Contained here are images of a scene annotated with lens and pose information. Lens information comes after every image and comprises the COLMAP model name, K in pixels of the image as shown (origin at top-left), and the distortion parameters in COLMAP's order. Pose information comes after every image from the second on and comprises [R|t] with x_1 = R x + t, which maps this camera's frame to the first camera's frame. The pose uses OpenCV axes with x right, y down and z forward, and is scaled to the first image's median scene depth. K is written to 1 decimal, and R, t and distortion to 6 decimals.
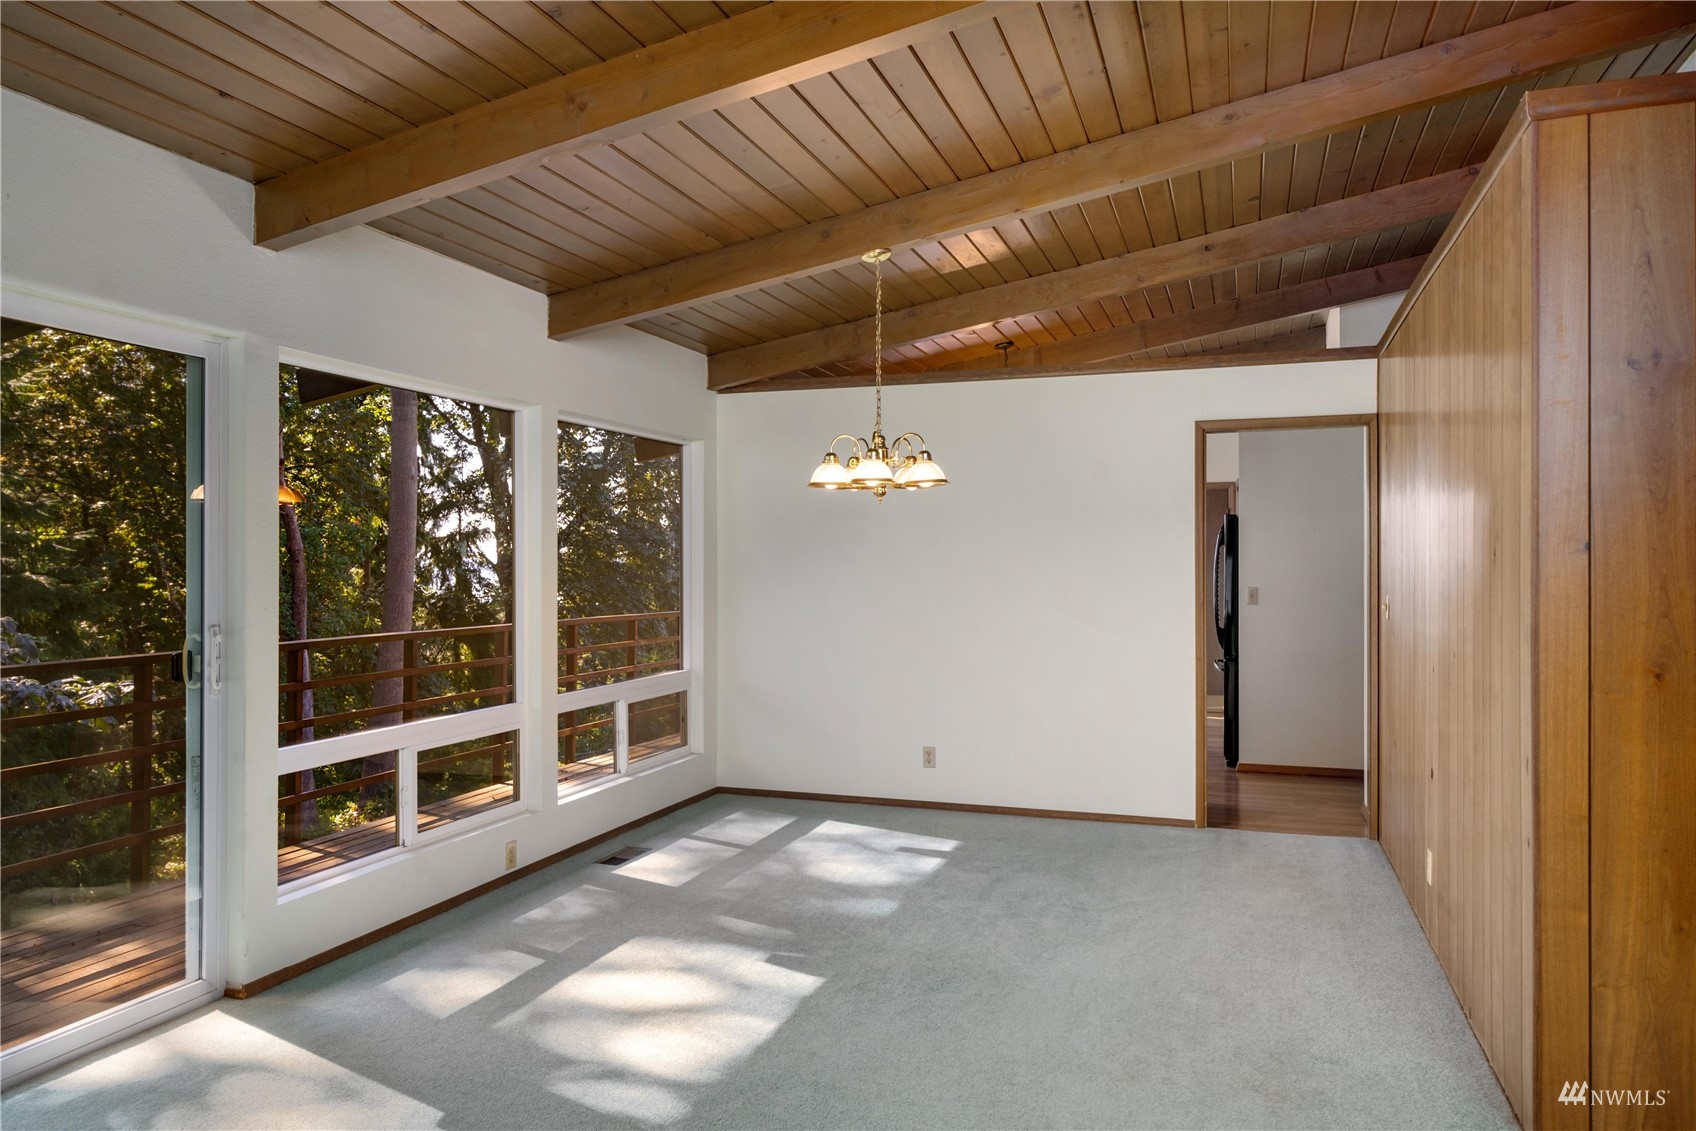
lens RADIAL K [[1167.4, 0, 859.2], [0, 1167.4, 560.4], [0, 0, 1]] dist [0.001225, 0.006815]
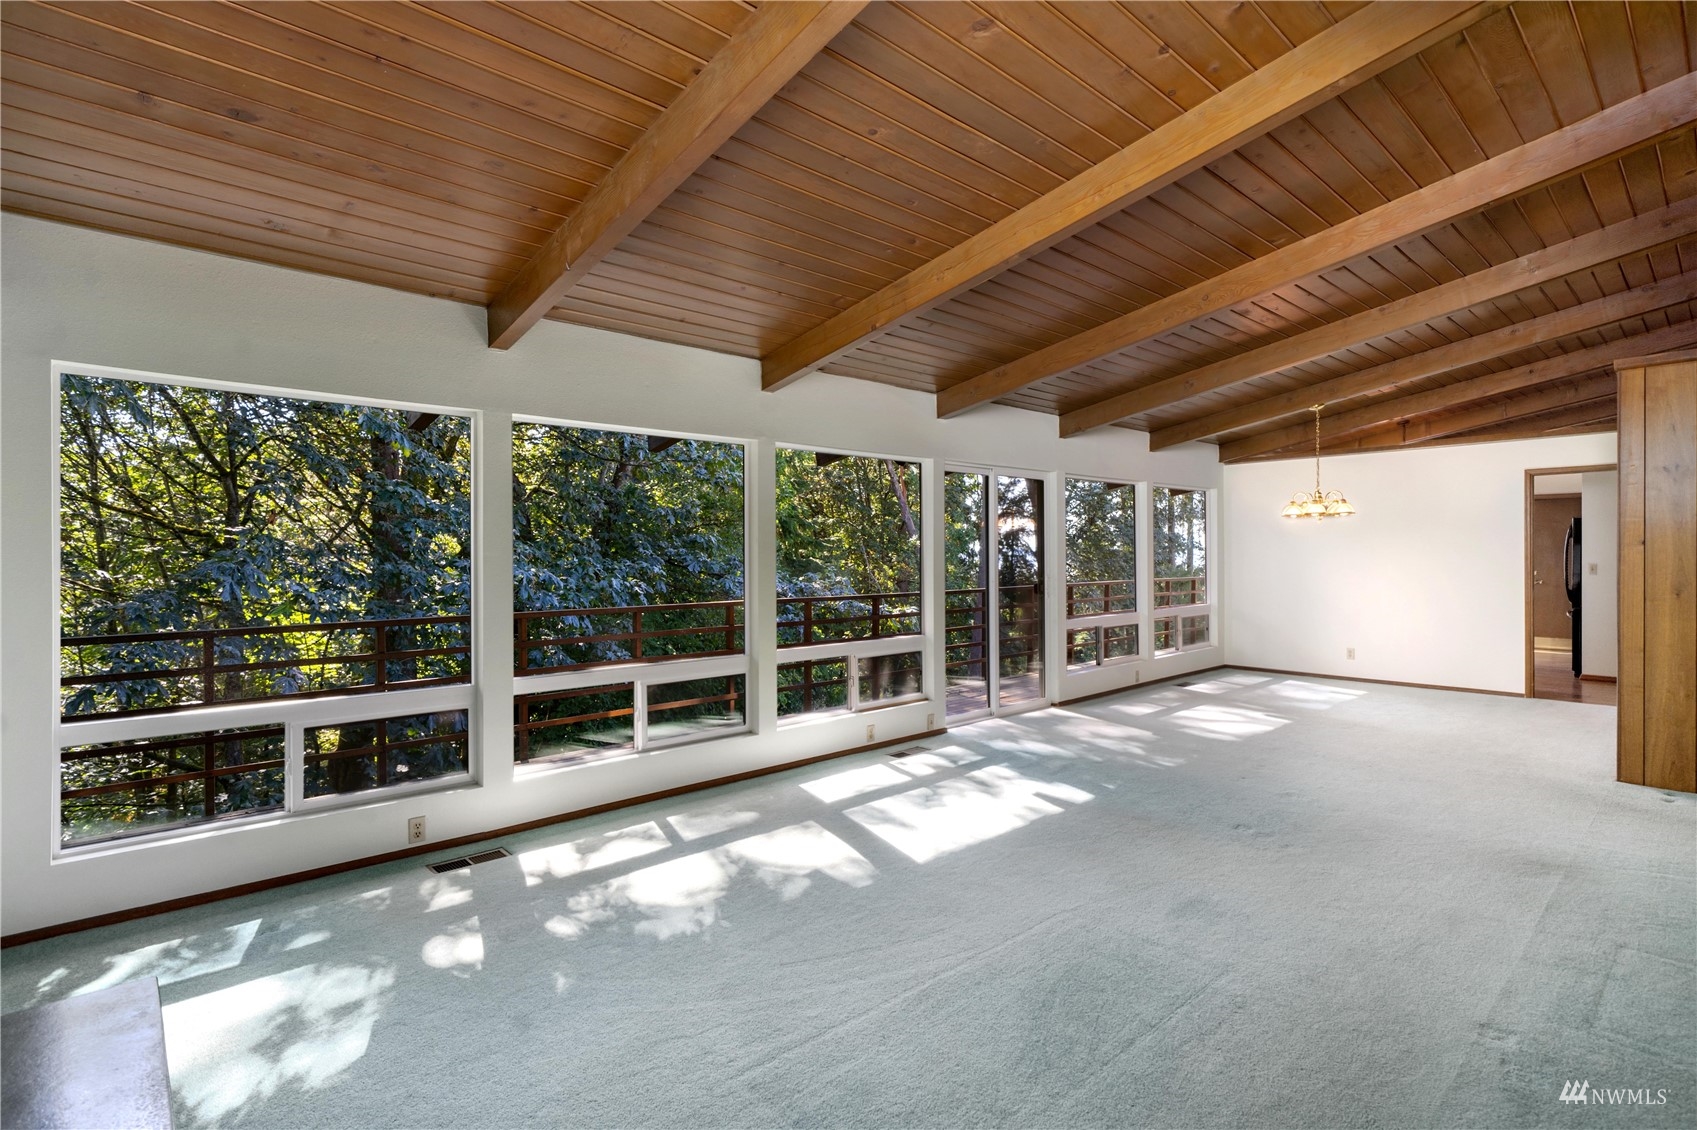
lens RADIAL K [[813.6, 0, 855.0], [0, 813.6, 558.2], [0, 0, 1]] dist [0.001658, 0.000588]
pose [[0.876035, -0.003175, -0.482236, -0.005538], [0.008963, 0.999913, 0.009700, -0.004263], [0.482164, -0.012820, 0.875987, -0.525109]]
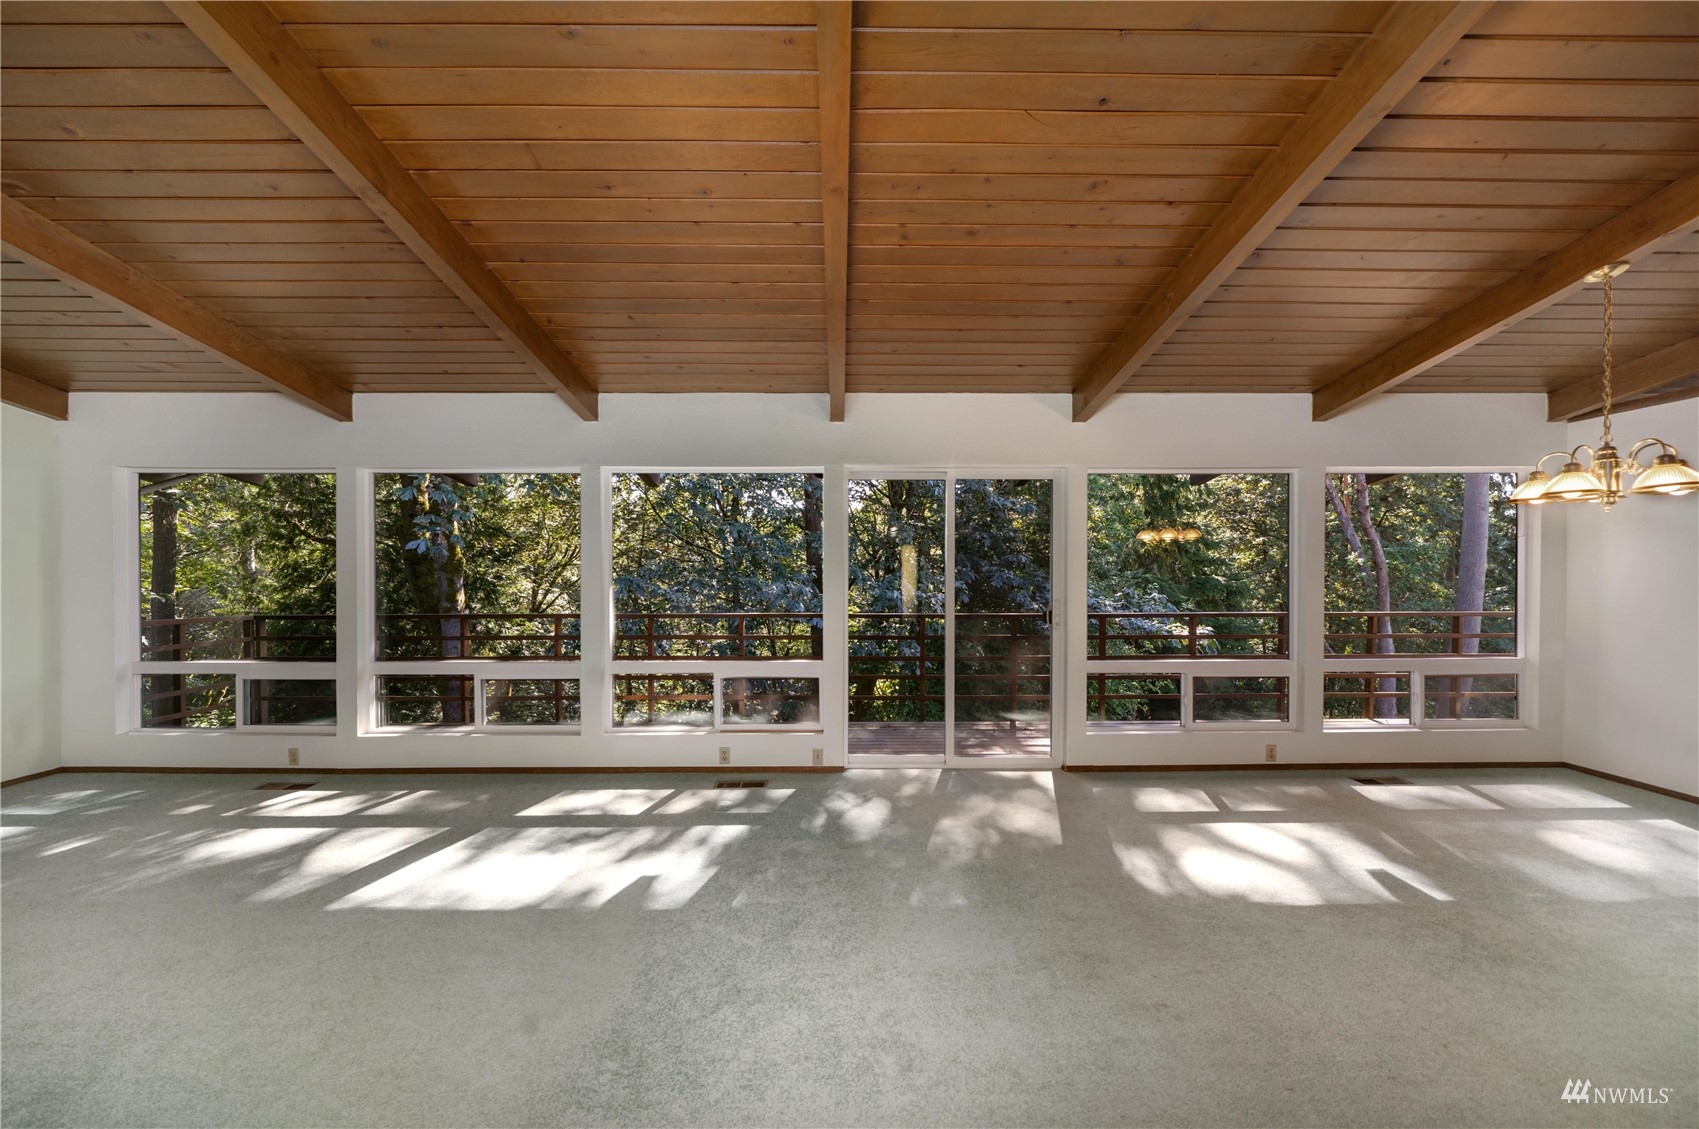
lens RADIAL K [[608.8, 0, 845.5], [0, 608.8, 584.0], [0, 0, 1]] dist [-0.004460, -0.000003]
pose [[0.328928, 0.017298, -0.944197, 0.221581], [0.006213, 0.999771, 0.020480, -0.000585], [0.944335, -0.012603, 0.328745, 0.136061]]
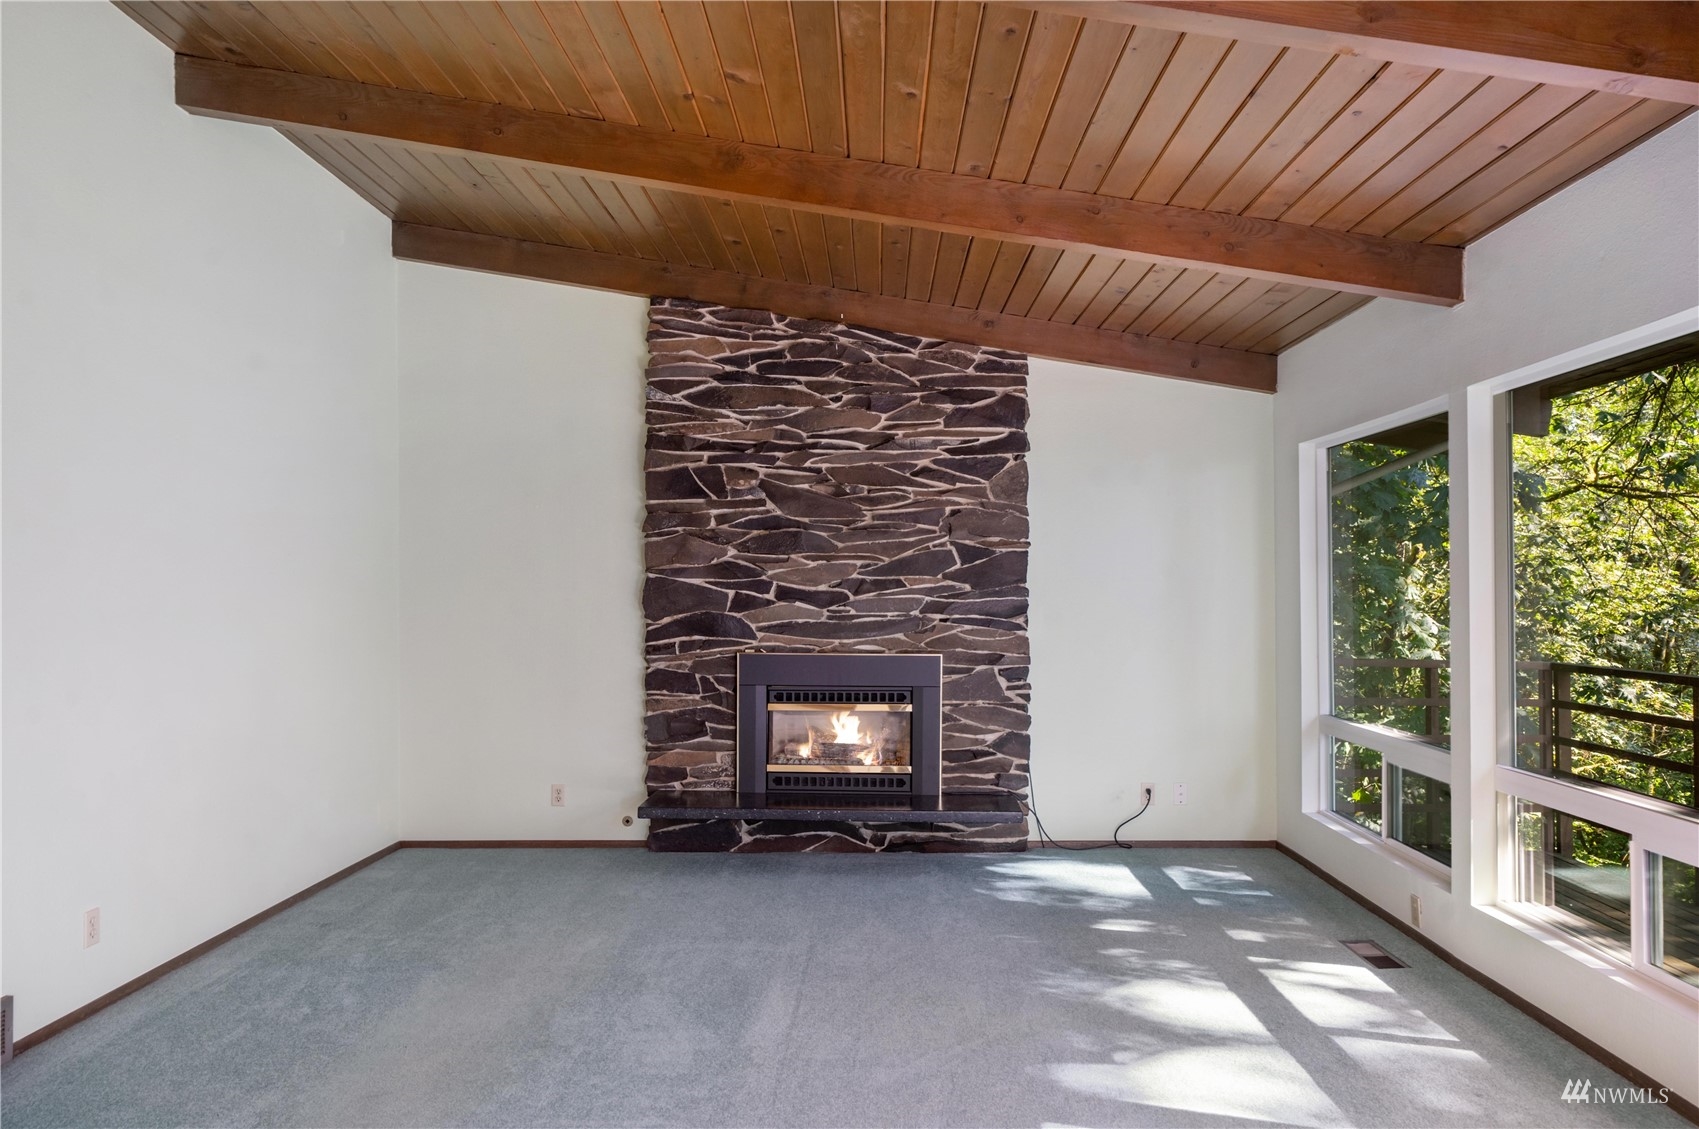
lens RADIAL K [[1169.5, 0, 851.0], [0, 1169.5, 562.4], [0, 0, 1]] dist [0.001225, 0.006815]
pose [[-0.956703, -0.008534, -0.290941, -0.025729], [0.000529, 0.999517, -0.031060, 0.003386], [0.291065, -0.029869, -0.956237, 0.362207]]
